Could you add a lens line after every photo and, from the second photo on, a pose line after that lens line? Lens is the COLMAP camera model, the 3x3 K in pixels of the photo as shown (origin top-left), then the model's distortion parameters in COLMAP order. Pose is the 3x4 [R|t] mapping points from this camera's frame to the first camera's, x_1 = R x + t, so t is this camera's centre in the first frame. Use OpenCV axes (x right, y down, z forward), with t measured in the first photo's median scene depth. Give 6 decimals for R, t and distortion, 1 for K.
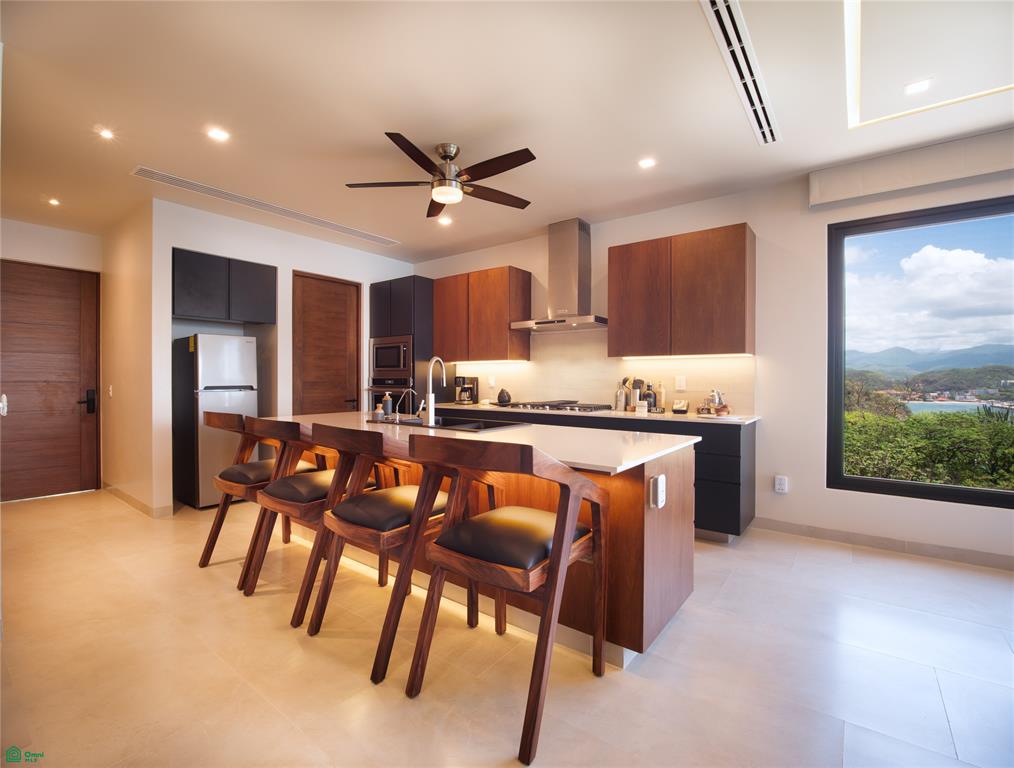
lens RADIAL K [[465.0, 0, 508.5], [0, 465.0, 381.5], [0, 0, 1]] dist [-0.010231, 0.000521]
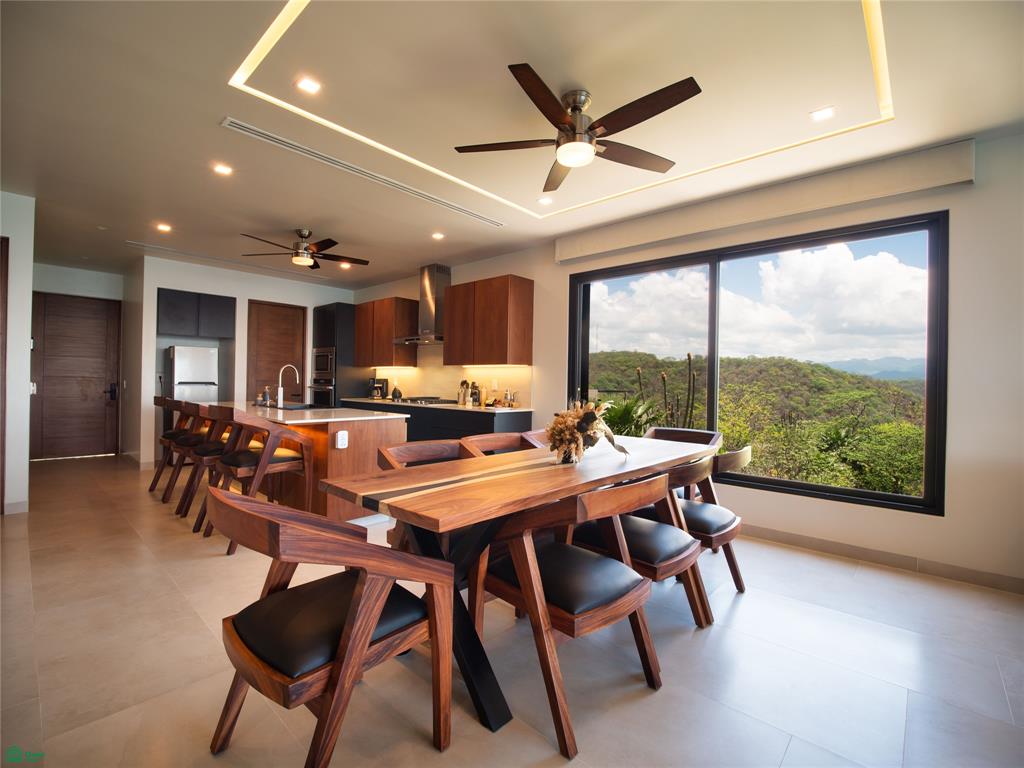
lens RADIAL K [[475.1, 0, 504.5], [0, 475.1, 380.3], [0, 0, 1]] dist [0.003216, -0.001951]
pose [[0.993667, 0.015887, -0.111238, 0.468136], [-0.017092, 0.999805, -0.009885, 0.002807], [0.111059, 0.011723, 0.993745, -0.331100]]
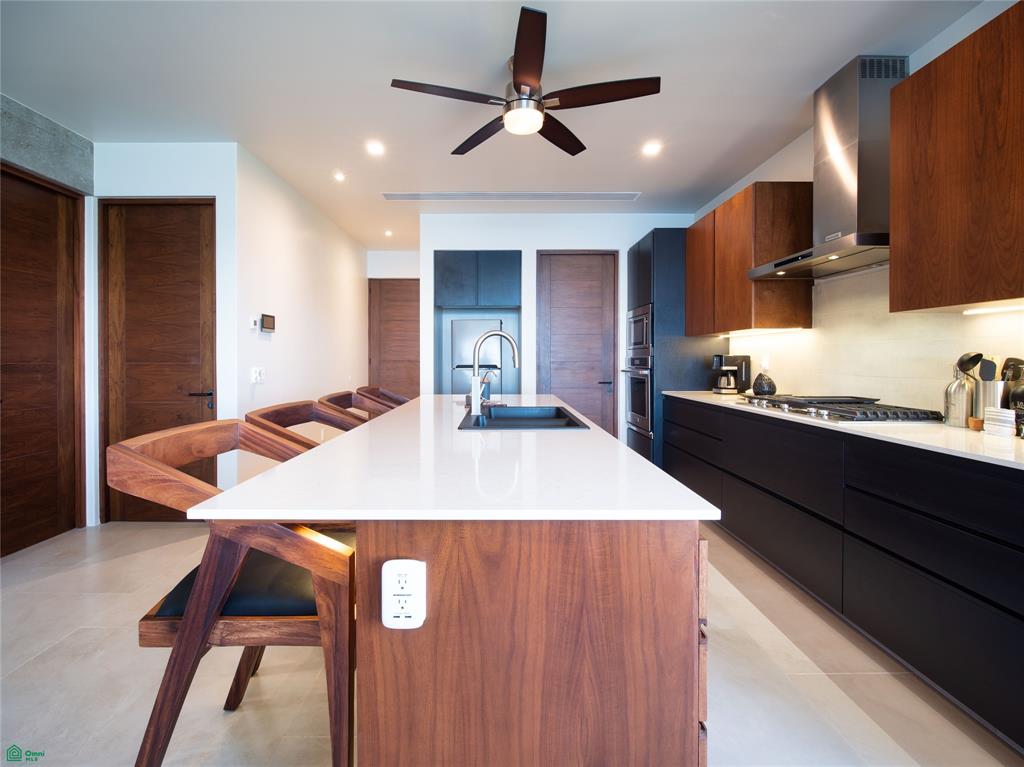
lens RADIAL K [[475.1, 0, 491.3], [0, 475.1, 358.8], [0, 0, 1]] dist [0.003216, -0.001951]
pose [[0.604461, -0.001273, -0.796634, 0.302592], [-0.003300, 0.999986, -0.004102, -0.000441], [0.796628, 0.005108, 0.604448, 0.309502]]
